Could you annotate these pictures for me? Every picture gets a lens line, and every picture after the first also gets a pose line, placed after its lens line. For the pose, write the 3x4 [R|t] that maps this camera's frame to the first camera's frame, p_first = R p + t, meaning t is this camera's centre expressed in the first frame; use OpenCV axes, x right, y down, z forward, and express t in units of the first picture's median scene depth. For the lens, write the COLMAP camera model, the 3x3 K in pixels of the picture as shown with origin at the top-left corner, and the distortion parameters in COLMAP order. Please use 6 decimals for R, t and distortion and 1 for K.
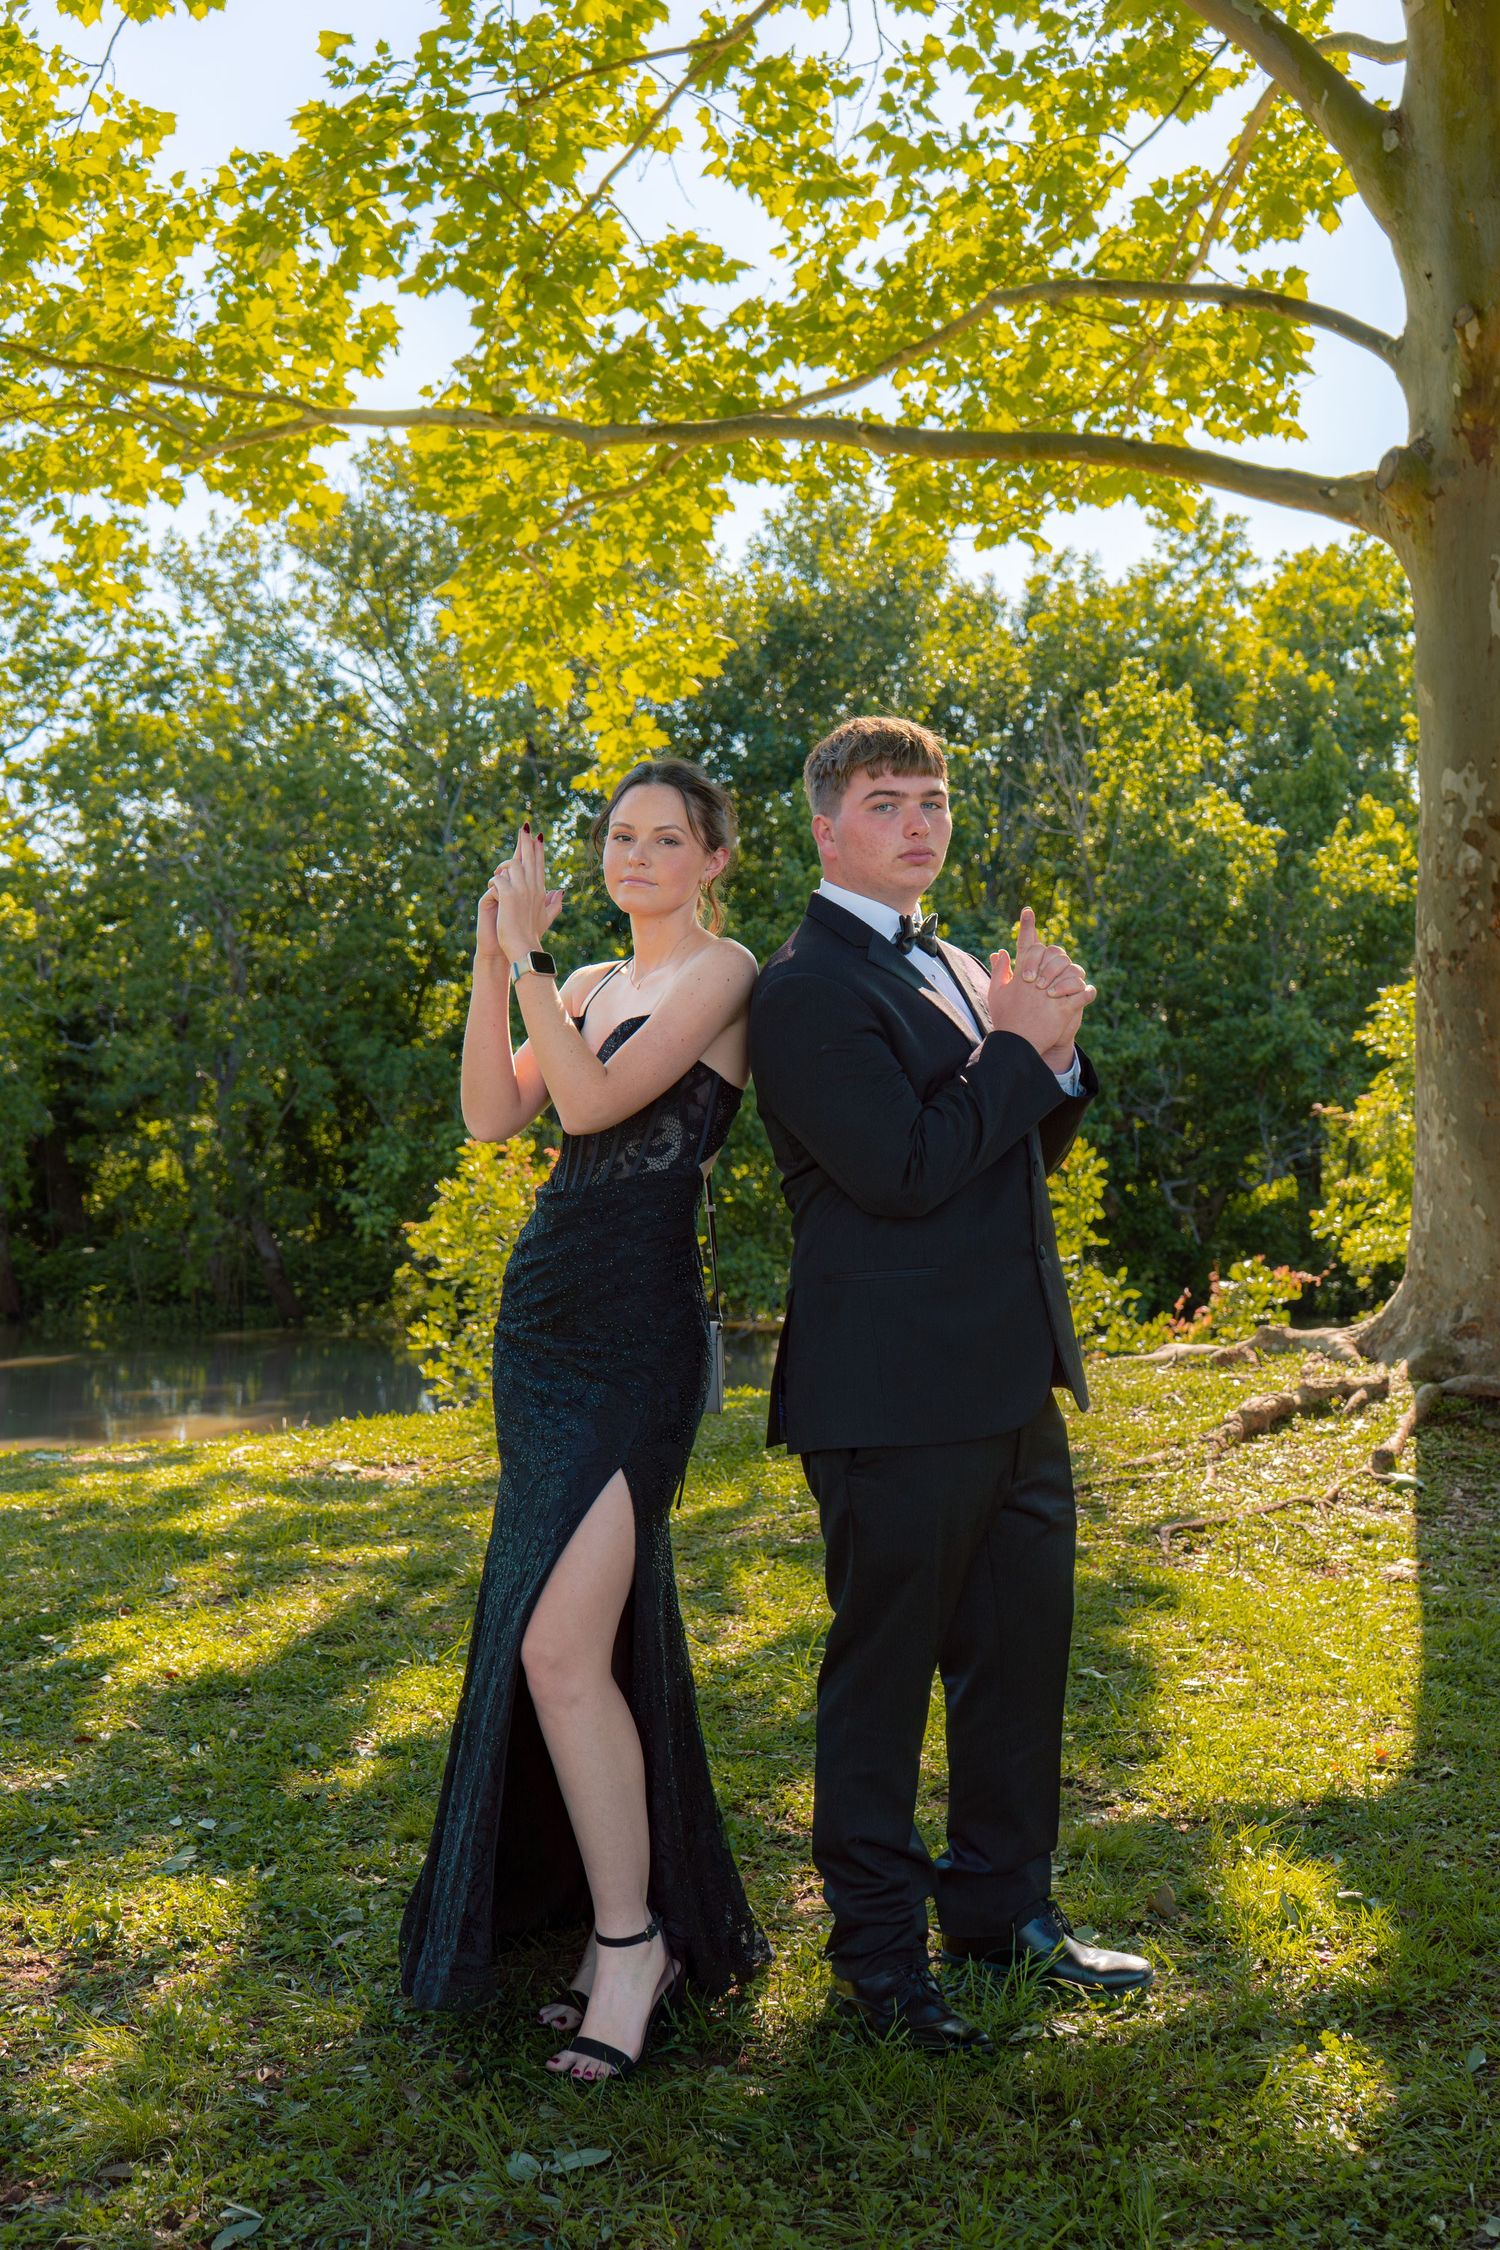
lens RADIAL K [[2723.7, 0, 750.0], [0, 2723.7, 1125.0], [0, 0, 1]] dist [0.036825, 0.057868]
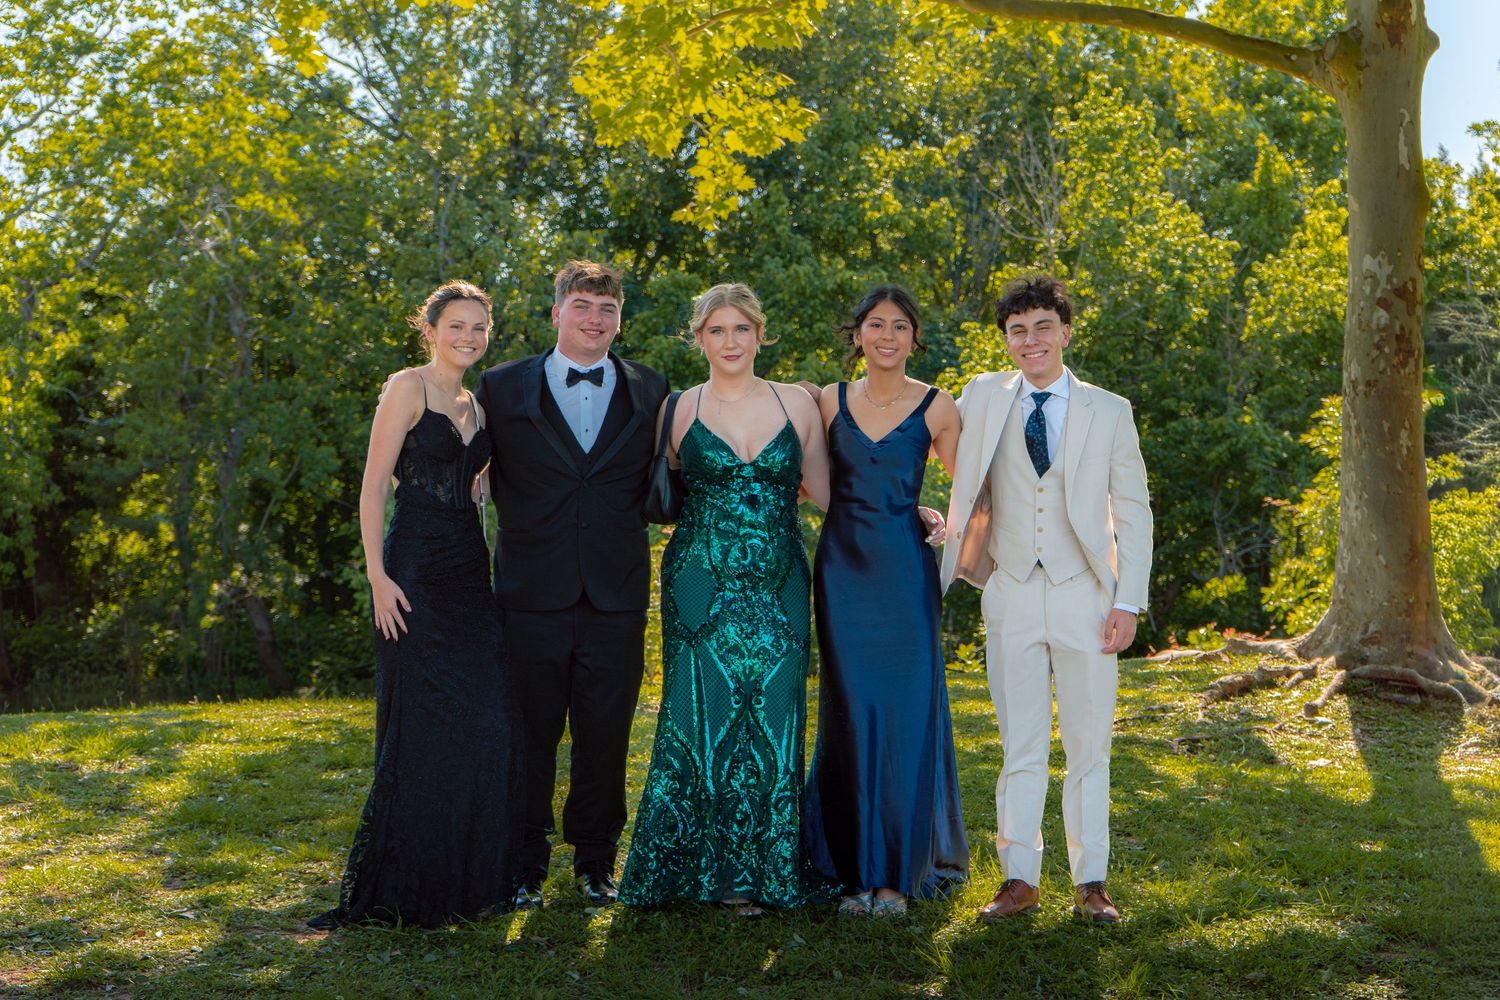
lens RADIAL K [[2717.1, 0, 750.0], [0, 2717.1, 500.0], [0, 0, 1]] dist [-0.095121, 1.528581]
pose [[0.999606, 0.022309, 0.017049, -0.066444], [-0.022220, 0.999738, -0.005440, 0.010611], [-0.017166, 0.005059, 0.999840, -0.307883]]
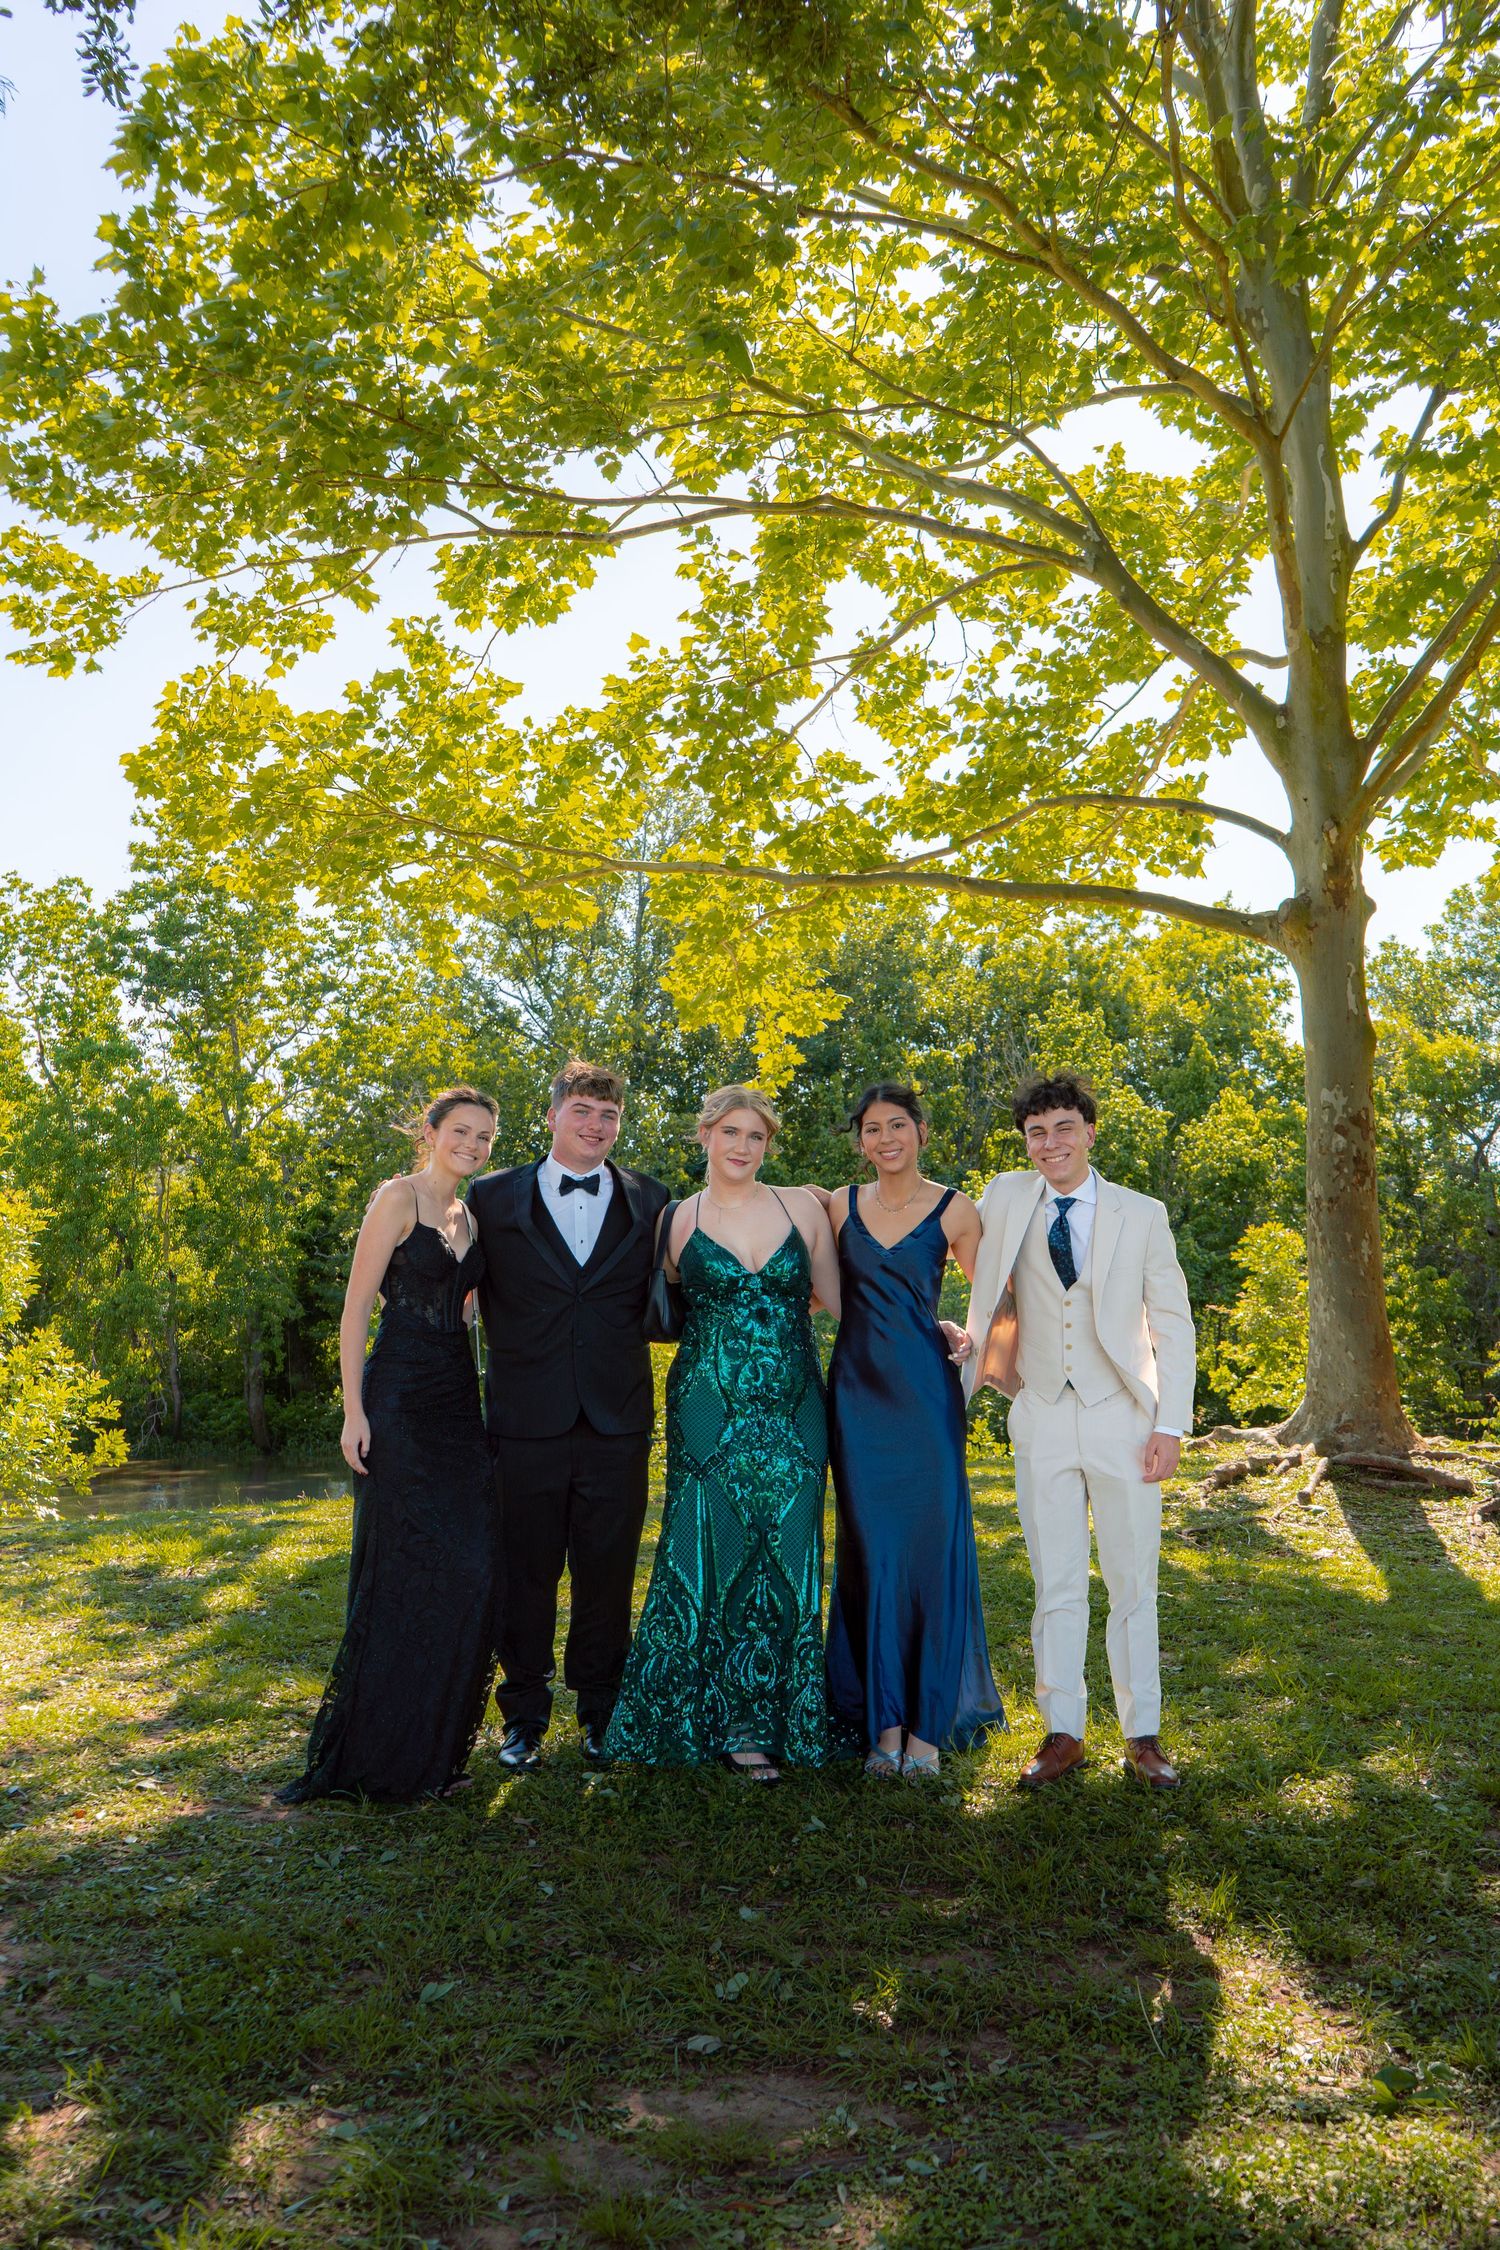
lens RADIAL K [[1956.1, 0, 750.0], [0, 1956.1, 1125.0], [0, 0, 1]] dist [0.018078, 0.004582]
pose [[0.999855, 0.006851, -0.015570, -0.053970], [-0.008338, 0.995193, -0.097582, 0.007993], [0.014826, 0.097698, 0.995106, -0.135895]]
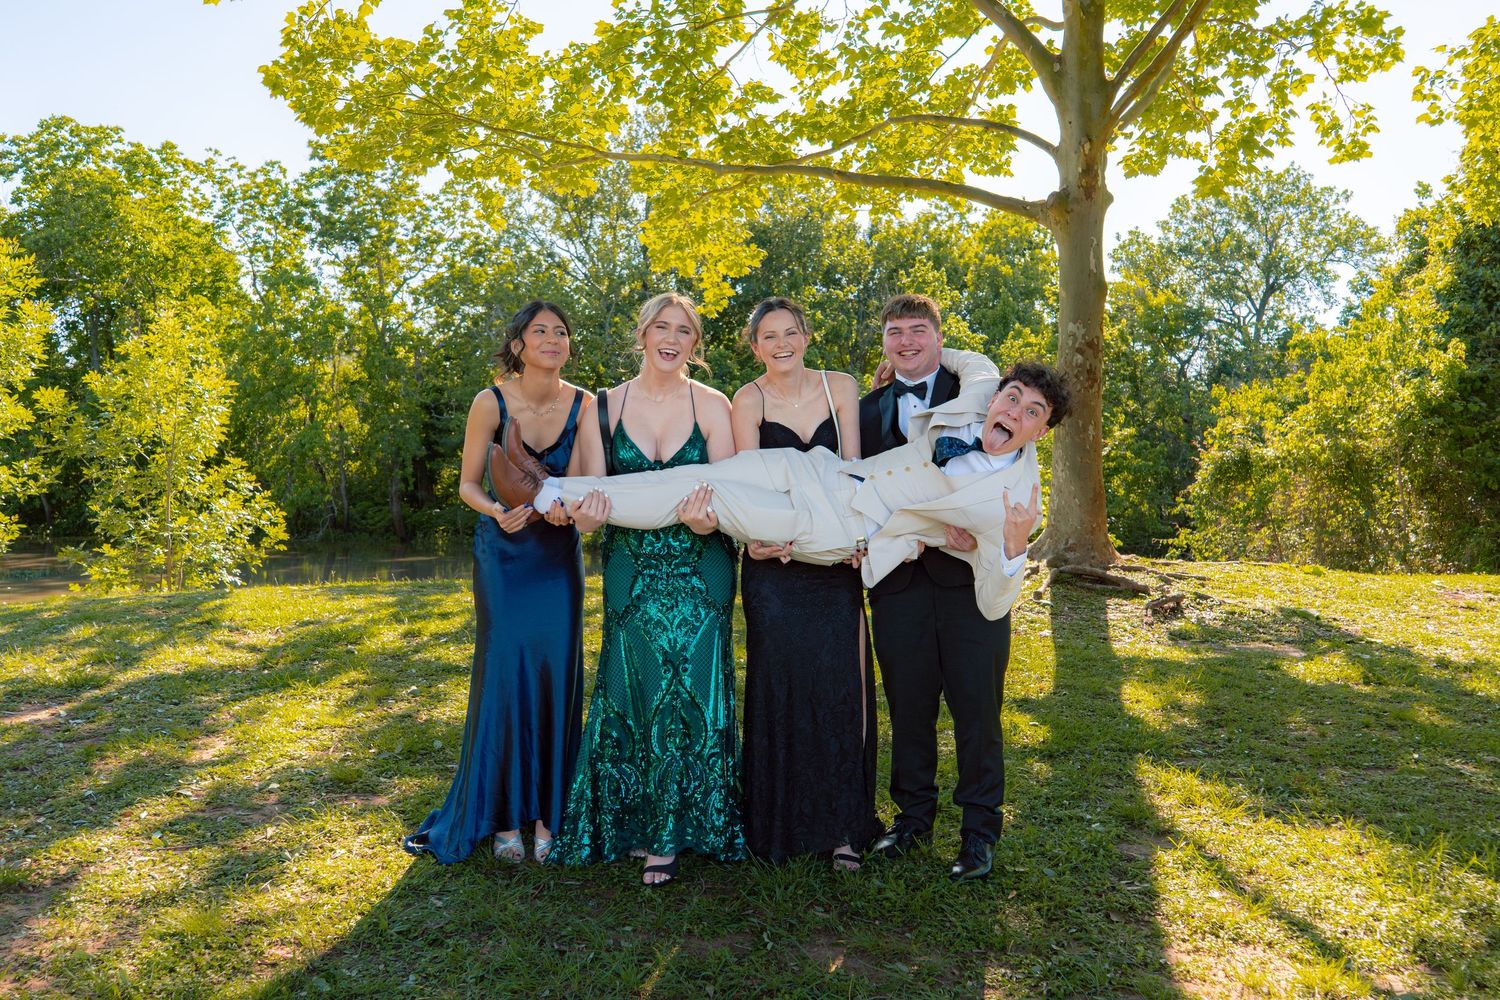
lens RADIAL K [[1248.1, 0, 750.0], [0, 1248.1, 500.0], [0, 0, 1]] dist [0.003546, 0.003554]
pose [[0.999418, 0.031643, 0.012746, -0.032145], [-0.032008, 0.999051, 0.029524, 0.004801], [-0.011800, -0.029915, 0.999483, -0.093904]]
